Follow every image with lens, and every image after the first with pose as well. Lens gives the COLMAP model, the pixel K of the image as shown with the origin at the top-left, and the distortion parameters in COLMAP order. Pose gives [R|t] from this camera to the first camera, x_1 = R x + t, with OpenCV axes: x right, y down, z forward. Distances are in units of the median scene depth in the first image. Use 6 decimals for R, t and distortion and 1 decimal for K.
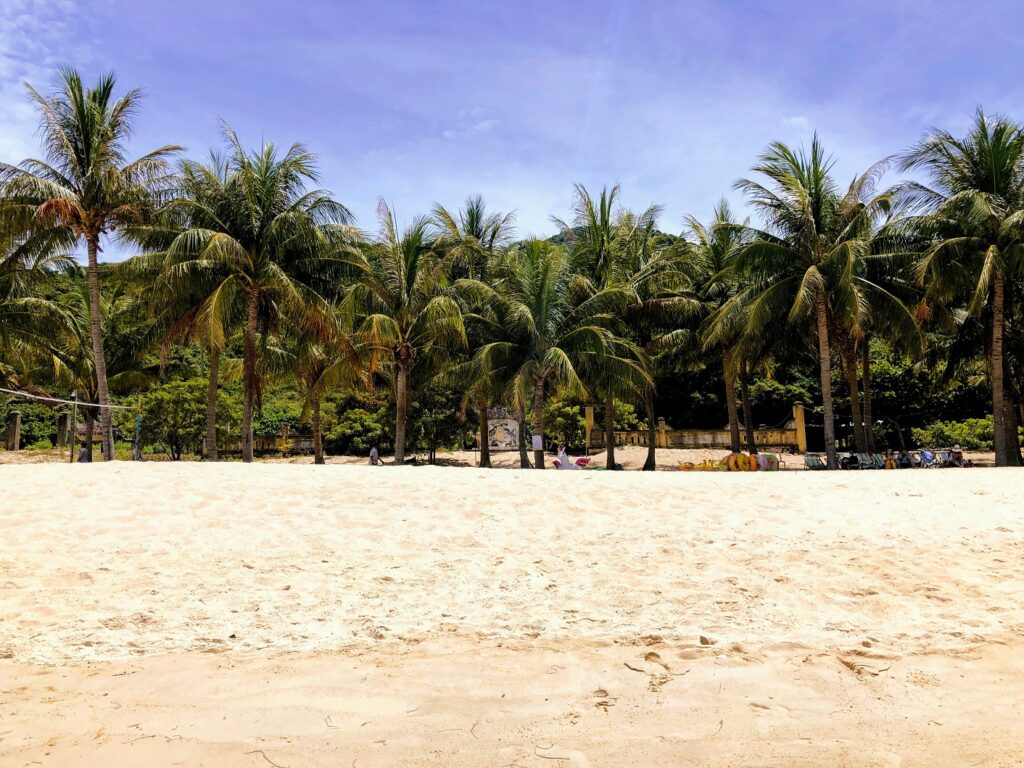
lens RADIAL K [[839.1, 0, 514.8], [0, 839.1, 377.8], [0, 0, 1]] dist [0.047105, -0.014590]
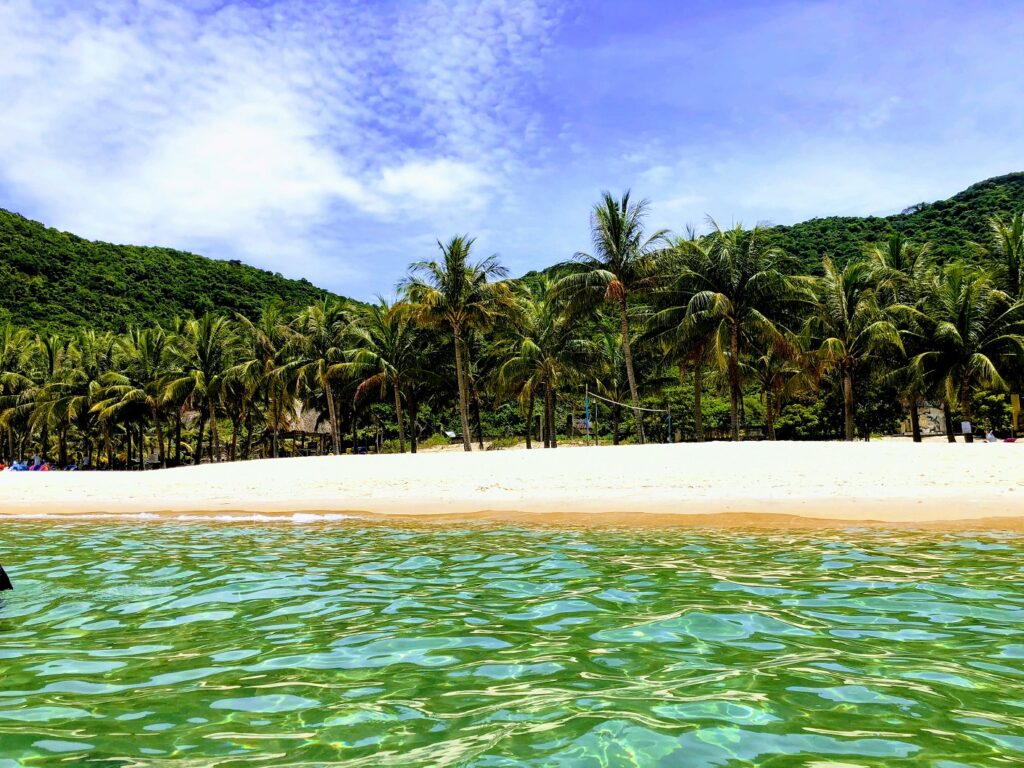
lens RADIAL K [[839.1, 0, 506.3], [0, 839.1, 377.2], [0, 0, 1]] dist [0.047105, -0.014590]
pose [[0.897416, -0.049985, -0.438344, -0.029977], [0.054018, 0.998535, -0.003273, -0.031505], [0.437866, -0.020741, 0.898801, -0.459644]]
